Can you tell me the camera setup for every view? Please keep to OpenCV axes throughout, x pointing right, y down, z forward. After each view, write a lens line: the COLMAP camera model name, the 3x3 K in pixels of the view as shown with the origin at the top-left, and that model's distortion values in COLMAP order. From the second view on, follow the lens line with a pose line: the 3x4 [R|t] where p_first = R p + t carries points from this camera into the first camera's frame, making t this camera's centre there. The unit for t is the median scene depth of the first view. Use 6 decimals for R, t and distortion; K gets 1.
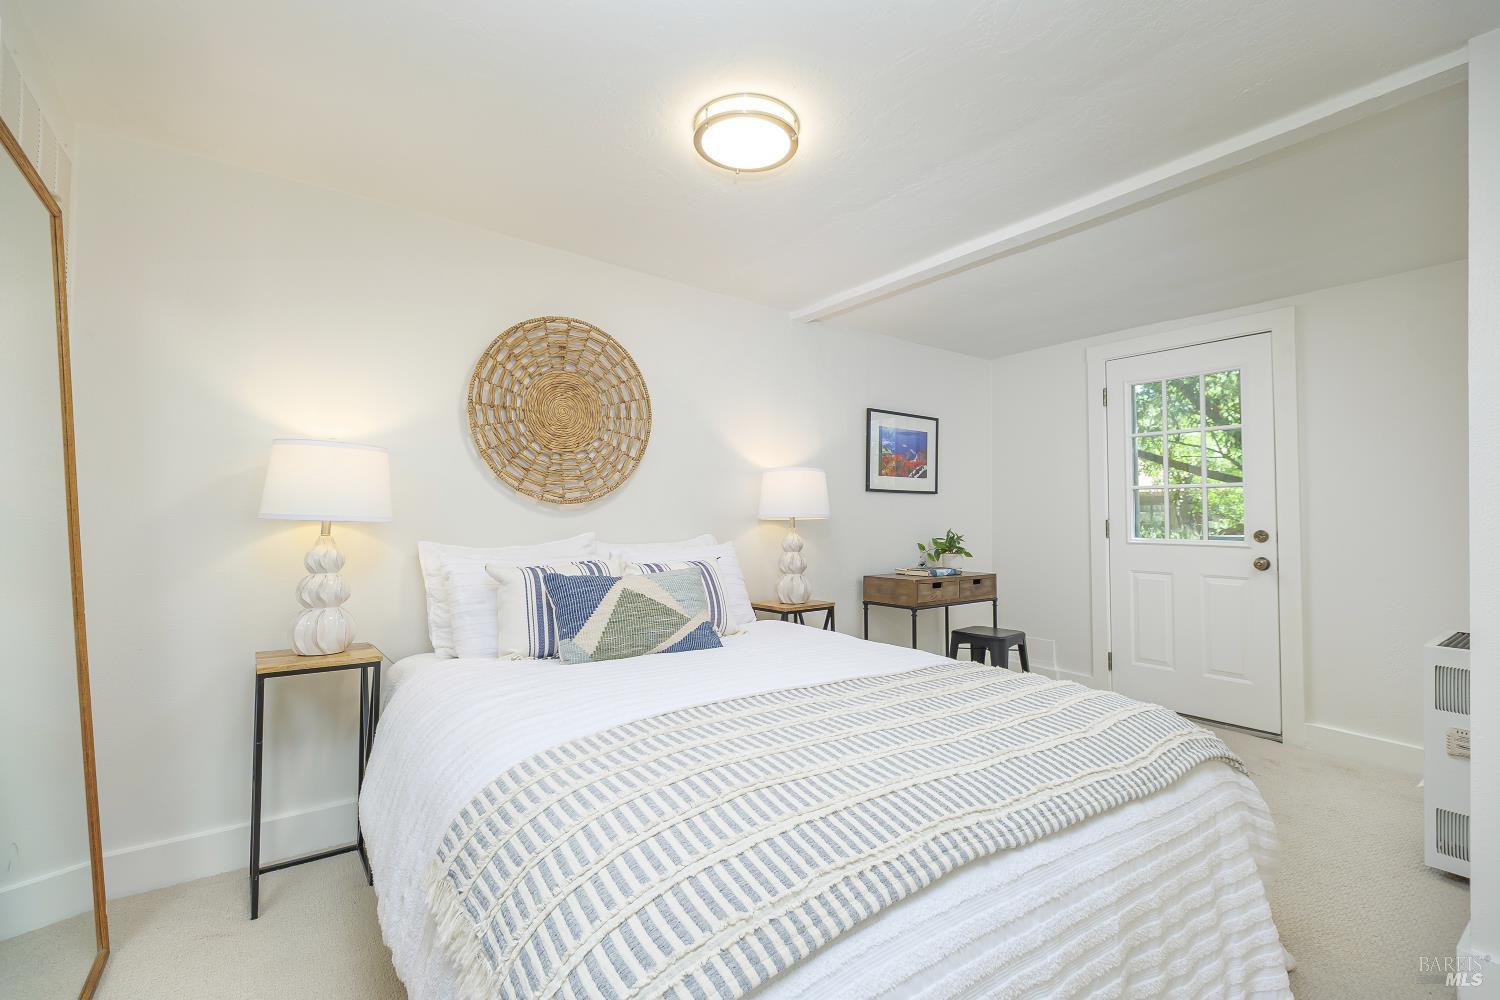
lens RADIAL K [[662.1, 0, 754.9], [0, 662.1, 499.8], [0, 0, 1]] dist [0.000122, -0.000153]
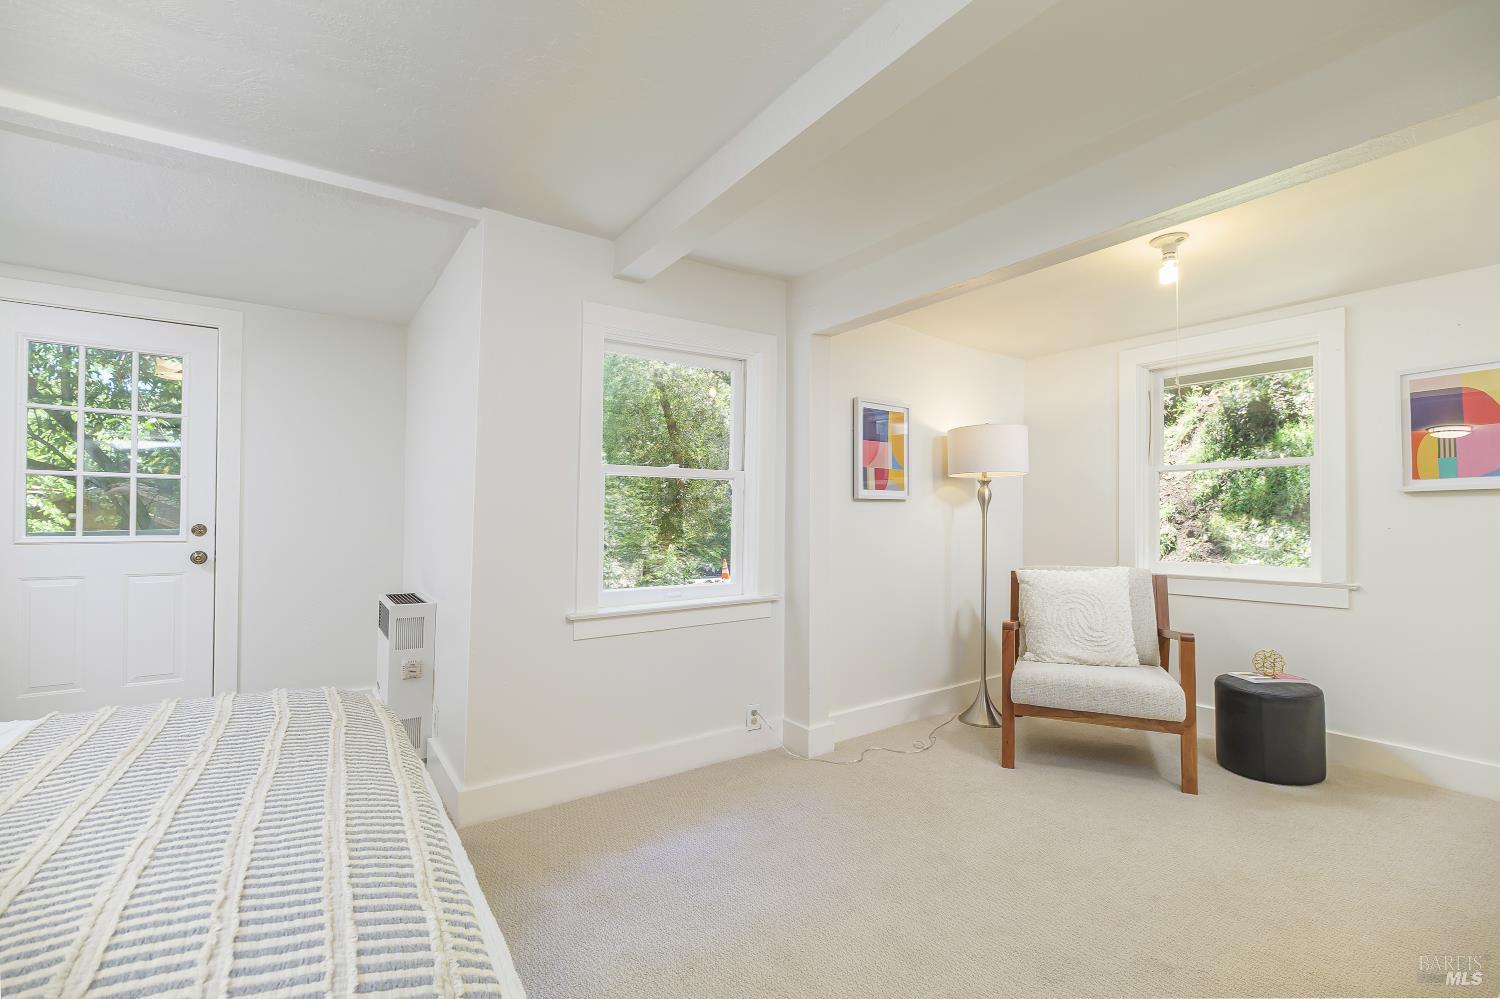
lens RADIAL K [[662.1, 0, 755.6], [0, 662.1, 501.6], [0, 0, 1]] dist [0.000122, -0.000153]
pose [[0.019305, 0.018767, 0.999637, -0.193788], [-0.031112, 0.999351, -0.018161, 0.003822], [-0.999329, -0.030750, 0.019877, 0.125755]]
